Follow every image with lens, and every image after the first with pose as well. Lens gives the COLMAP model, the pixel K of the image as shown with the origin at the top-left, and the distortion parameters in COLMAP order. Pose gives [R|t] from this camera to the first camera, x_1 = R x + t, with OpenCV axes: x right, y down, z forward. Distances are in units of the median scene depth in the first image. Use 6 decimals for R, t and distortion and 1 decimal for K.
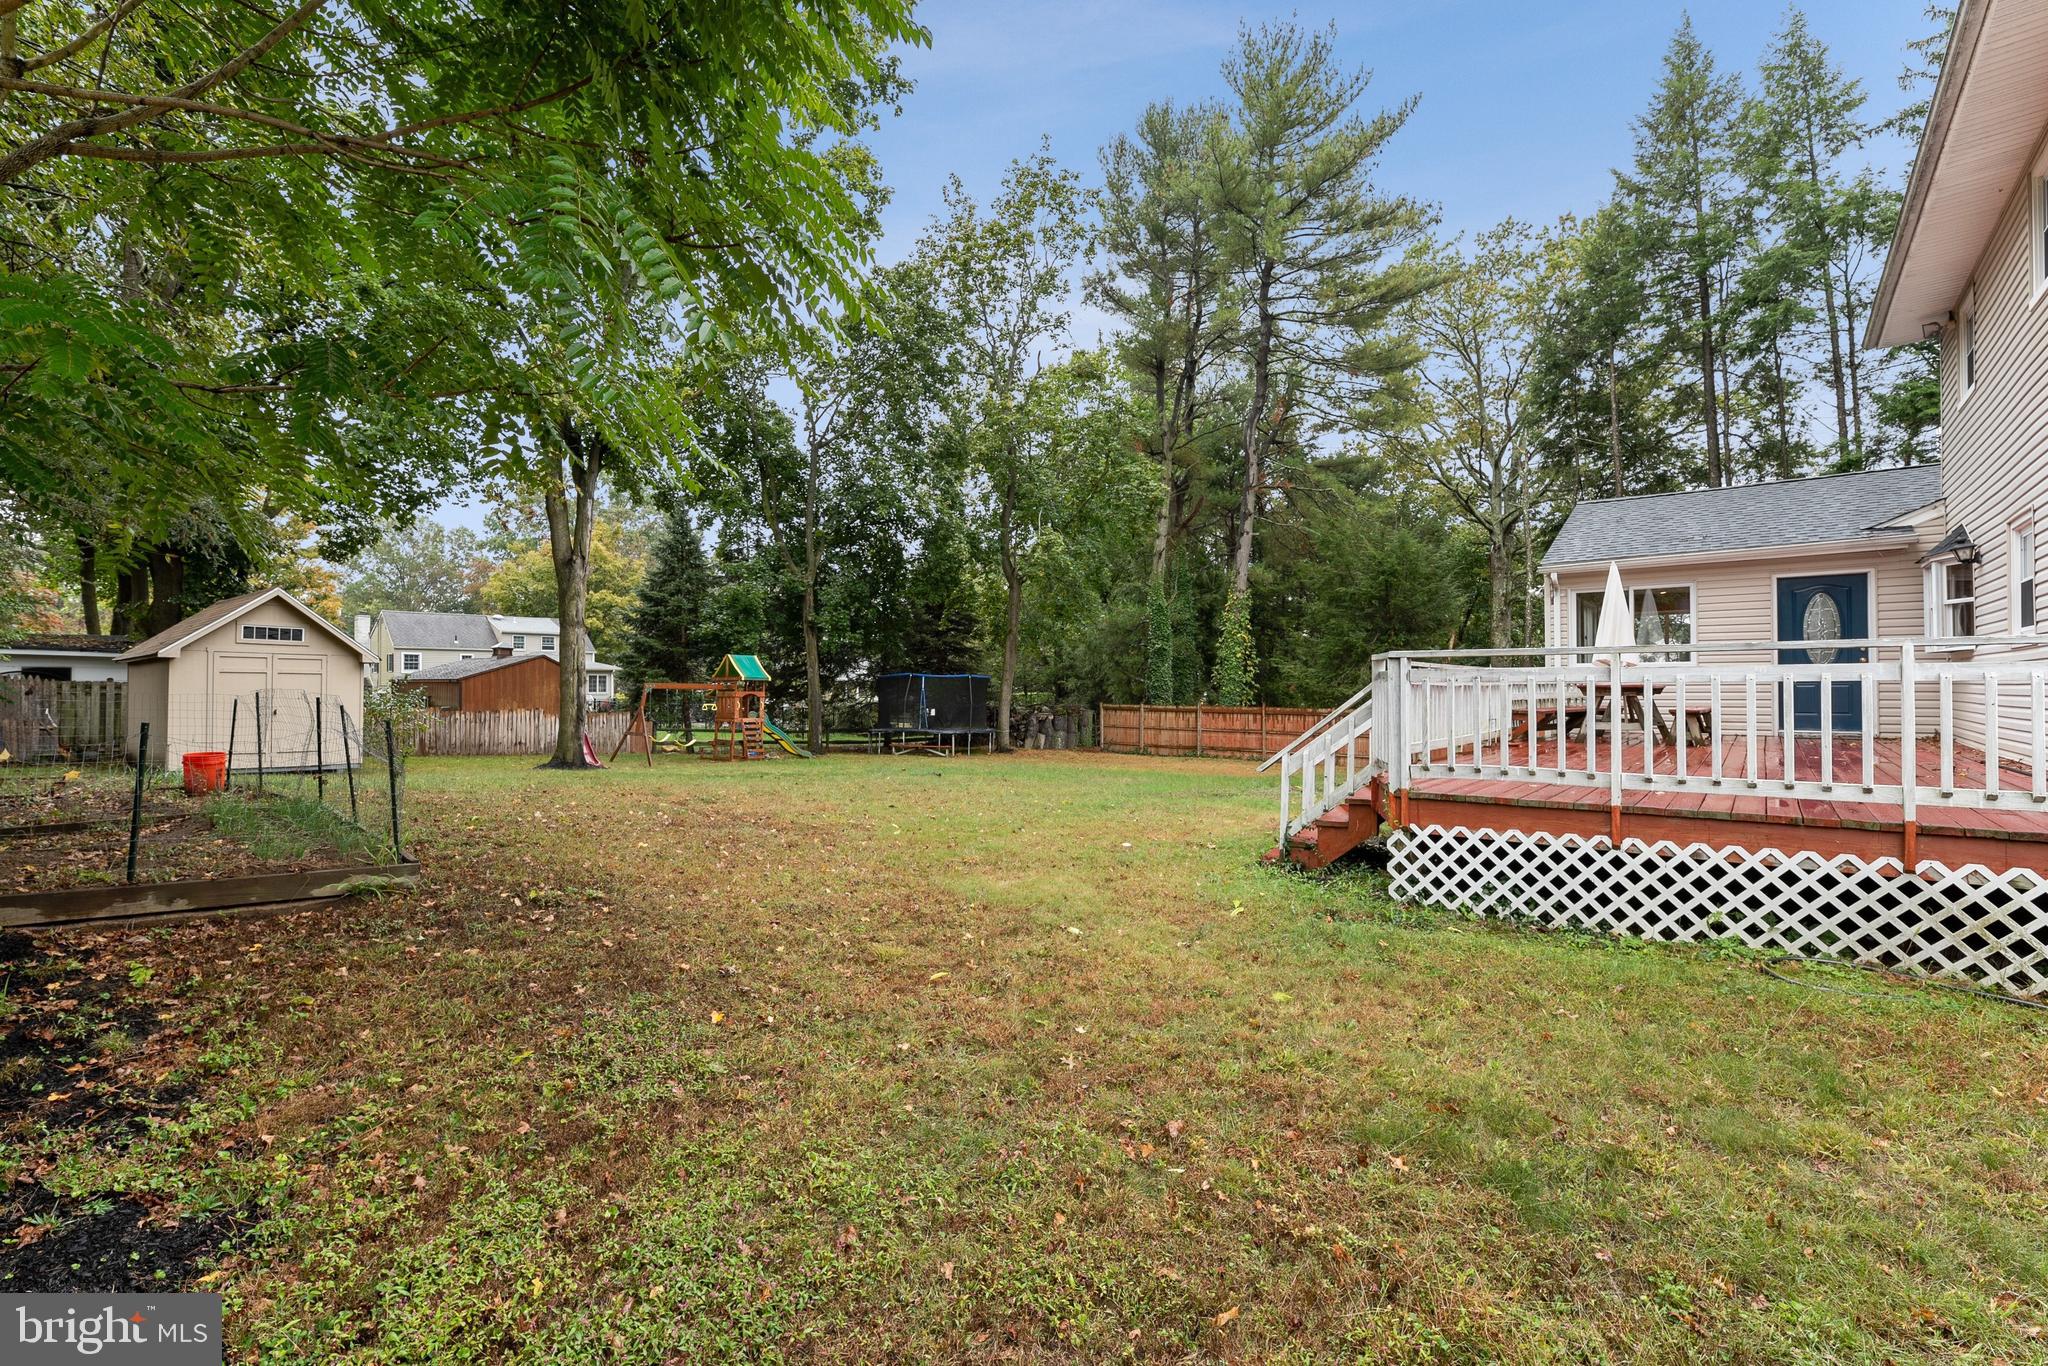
lens RADIAL K [[918.7, 0, 1014.2], [0, 918.7, 687.8], [0, 0, 1]] dist [0.002198, -0.000360]
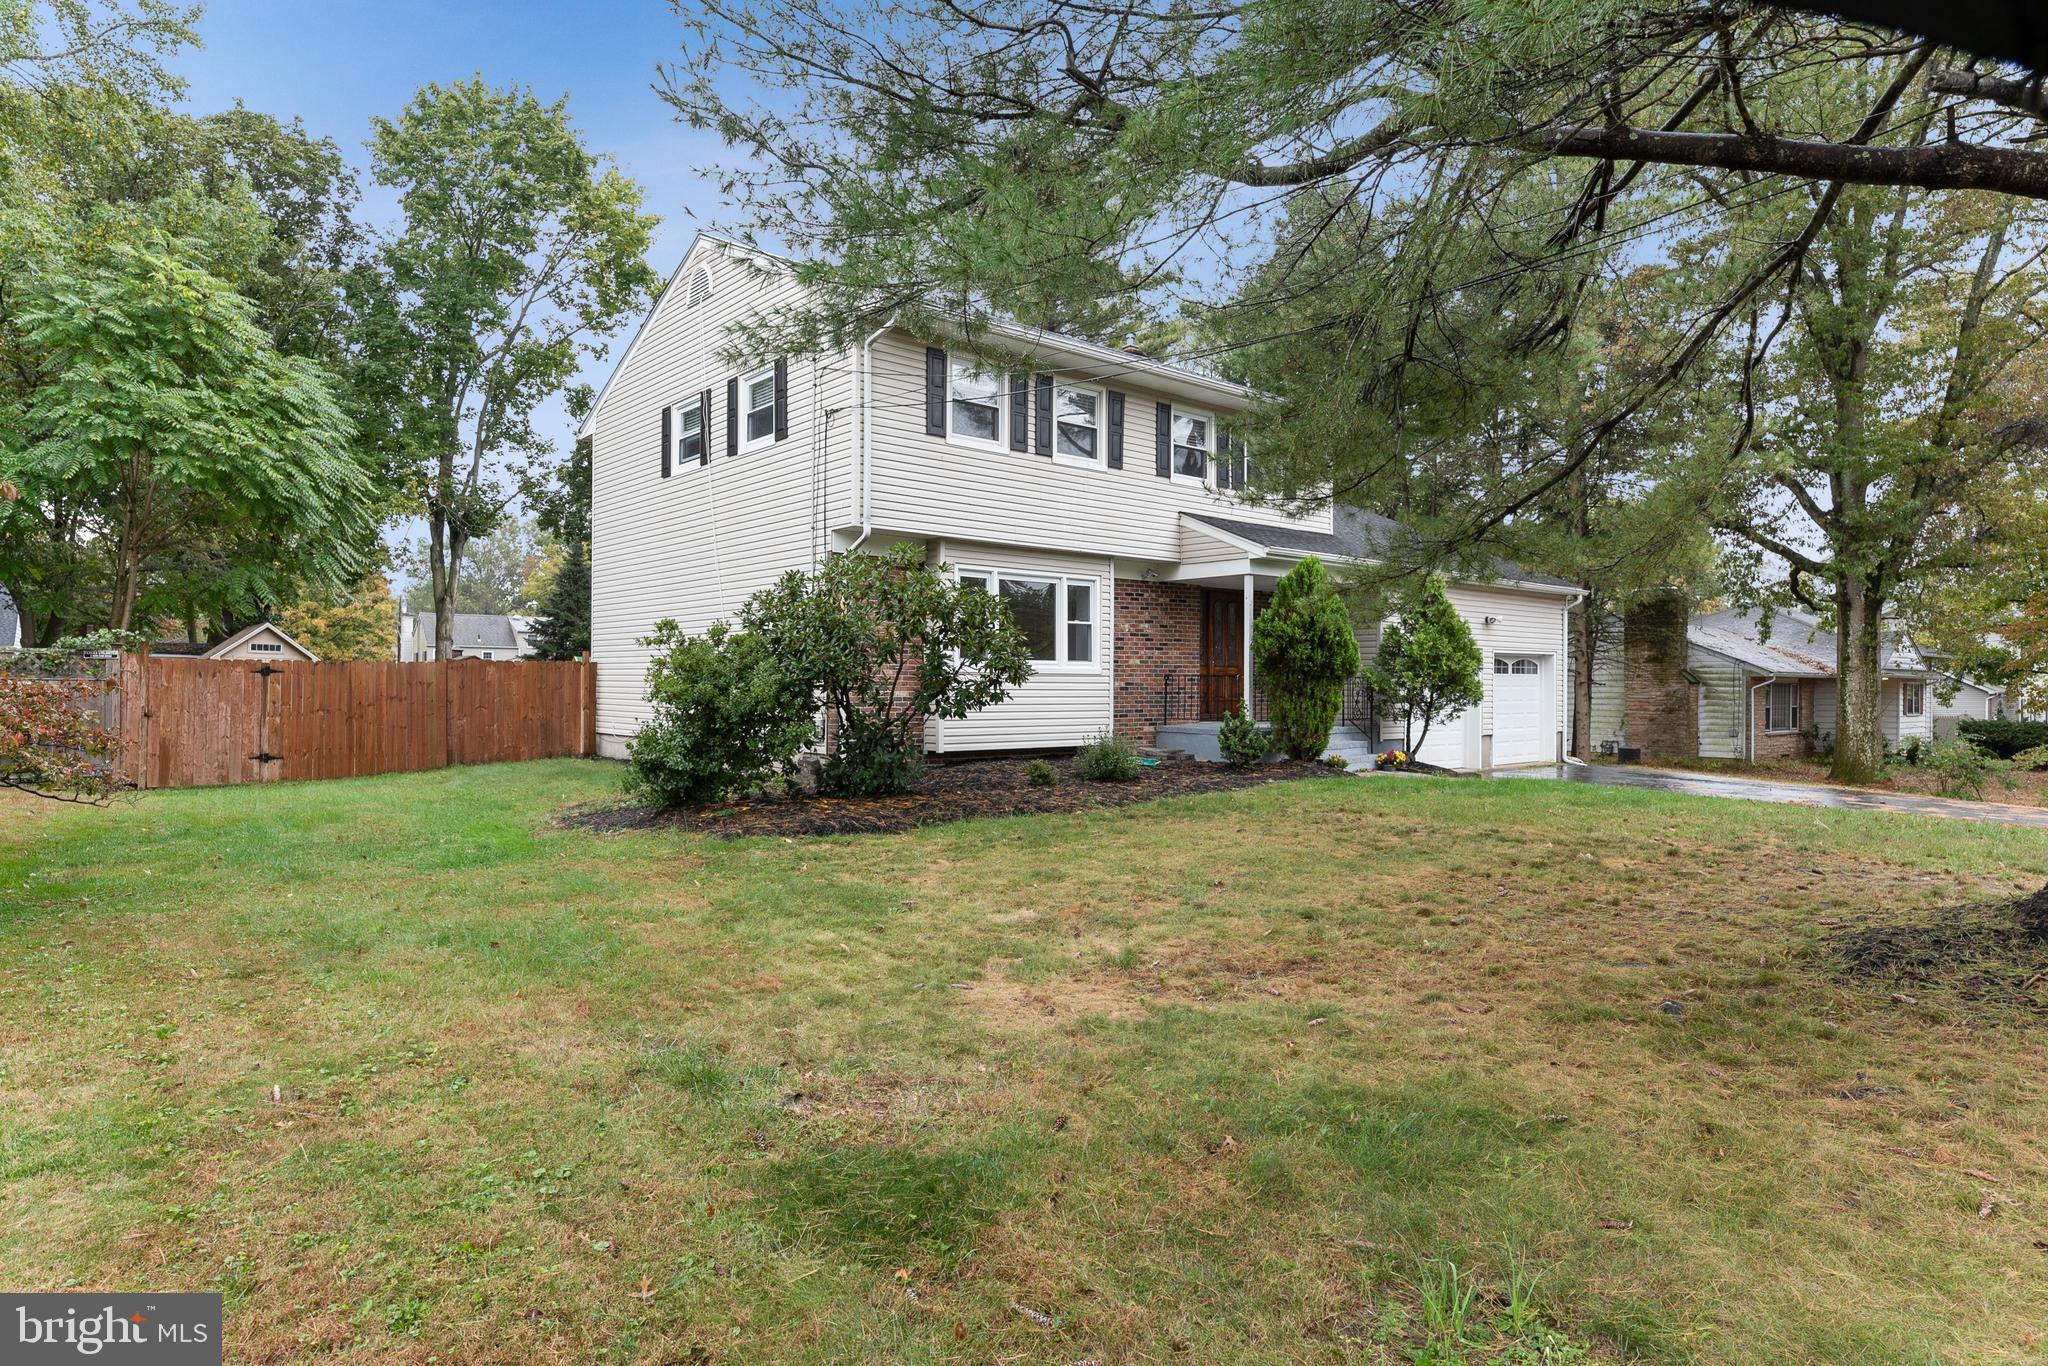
lens RADIAL K [[1178.8, 0, 1021.9], [0, 1178.8, 685.4], [0, 0, 1]] dist [-0.000713, 0.000005]
pose [[0.981759, 0.005381, -0.190055, 0.567370], [-0.005606, 0.999984, -0.000646, 0.005024], [0.190049, 0.001700, 0.981773, -0.517413]]
